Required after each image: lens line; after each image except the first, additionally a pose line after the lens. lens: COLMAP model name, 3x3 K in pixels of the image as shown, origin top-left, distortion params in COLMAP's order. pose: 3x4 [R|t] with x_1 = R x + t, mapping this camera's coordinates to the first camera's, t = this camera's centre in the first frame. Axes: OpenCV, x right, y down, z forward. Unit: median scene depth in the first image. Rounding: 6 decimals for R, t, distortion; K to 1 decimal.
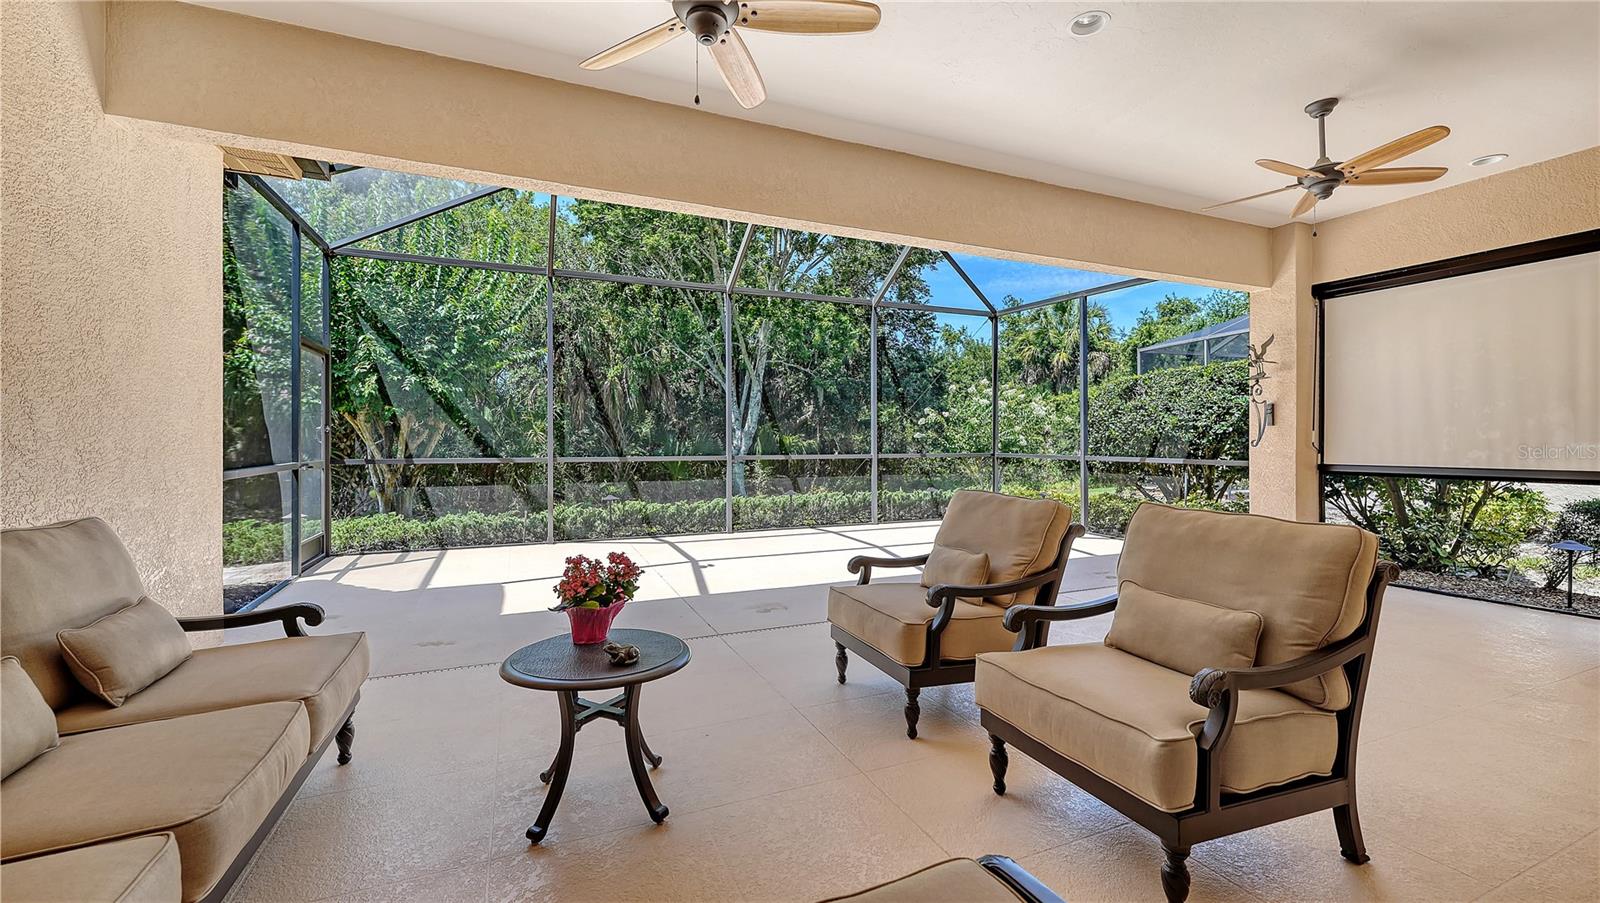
lens RADIAL K [[642.2, 0, 788.8], [0, 642.2, 445.6], [0, 0, 1]] dist [0.000066, -0.000285]
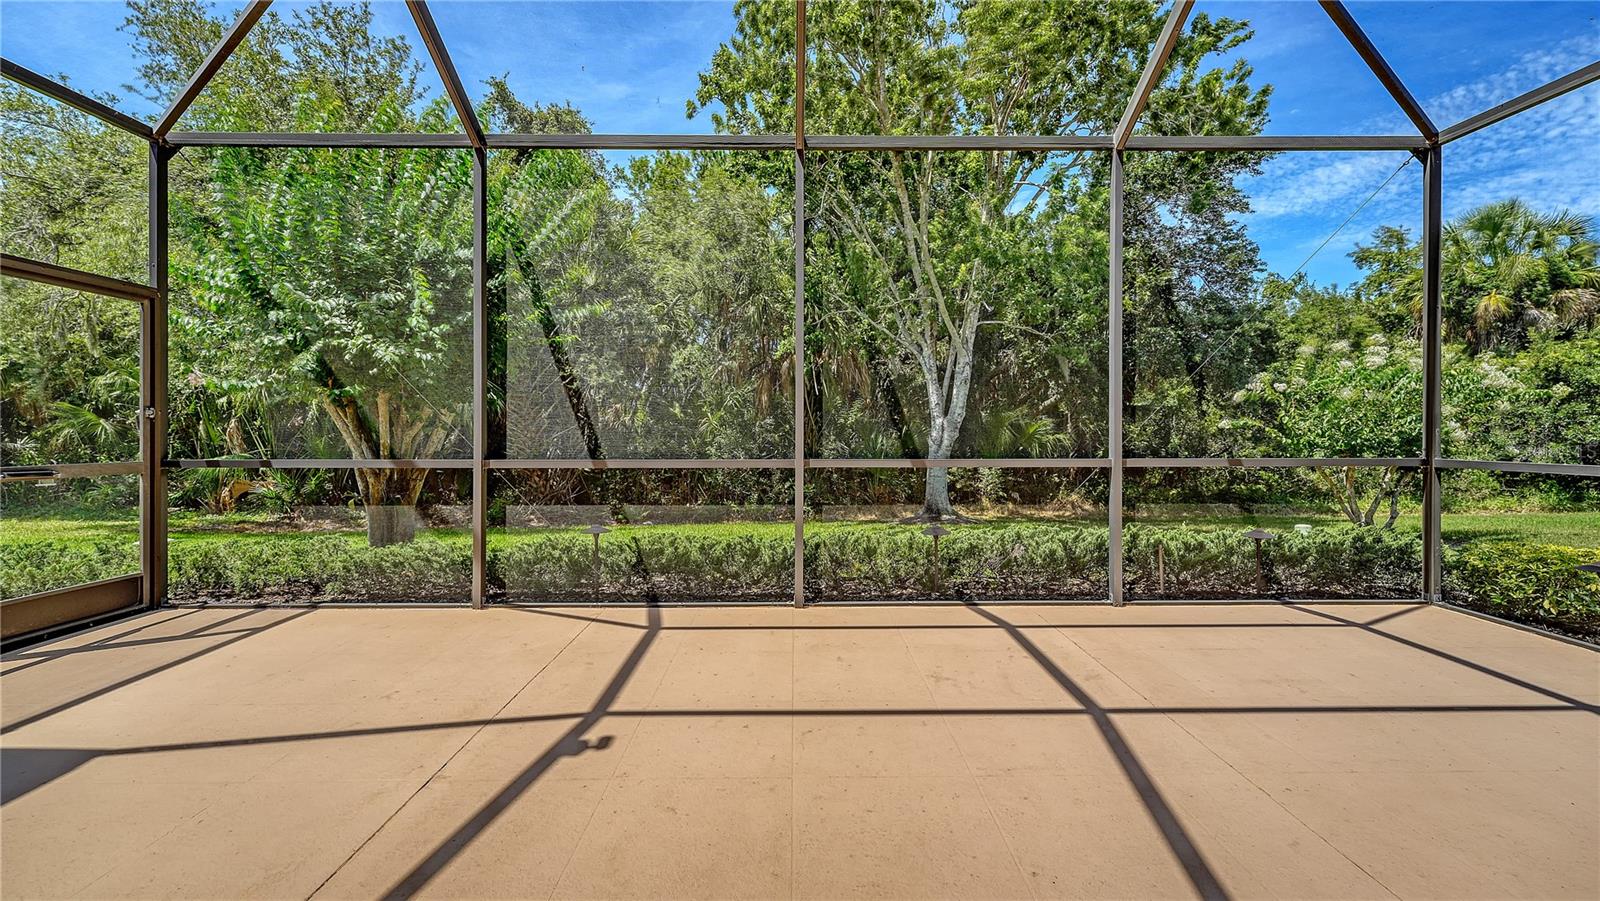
lens RADIAL K [[648.7, 0, 811.6], [0, 648.7, 436.7], [0, 0, 1]] dist [0.022811, -0.001912]
pose [[0.933118, 0.002226, -0.359563, 0.054088], [-0.003129, 0.999993, -0.001929, -0.000548], [0.359556, 0.002925, 0.933119, 0.261567]]
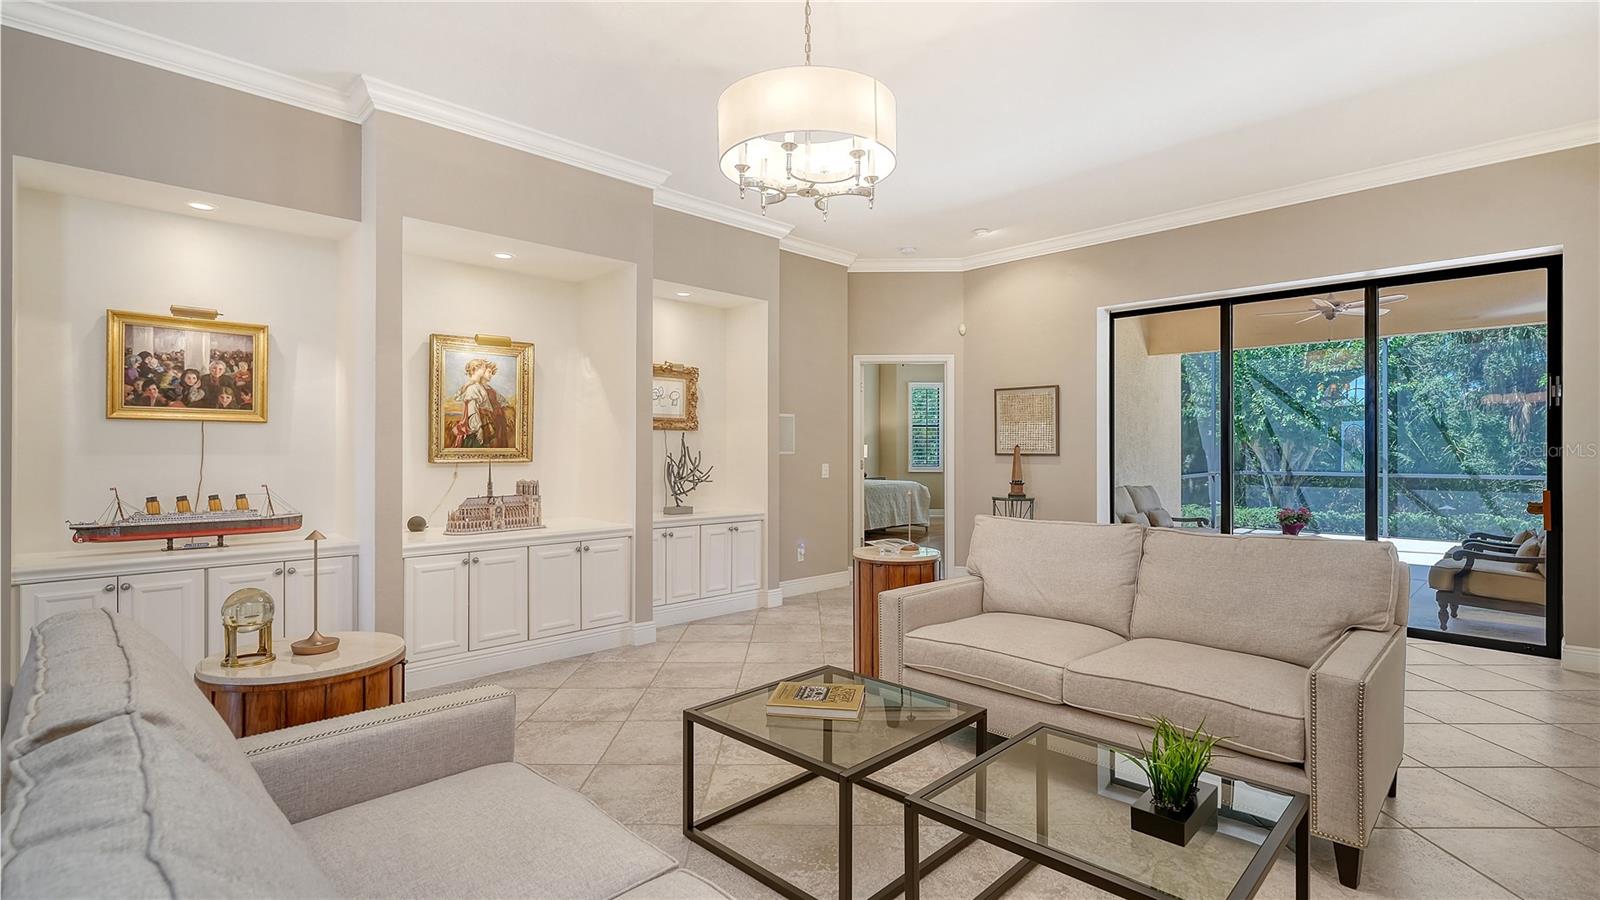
lens RADIAL K [[732.2, 0, 808.4], [0, 732.2, 444.4], [0, 0, 1]] dist [0.009702, 0.001153]
pose [[0.370940, -0.006435, -0.928635, 0.280333], [-0.007810, 0.999919, -0.010049, -0.007798], [0.928624, 0.010980, 0.370859, -0.319068]]
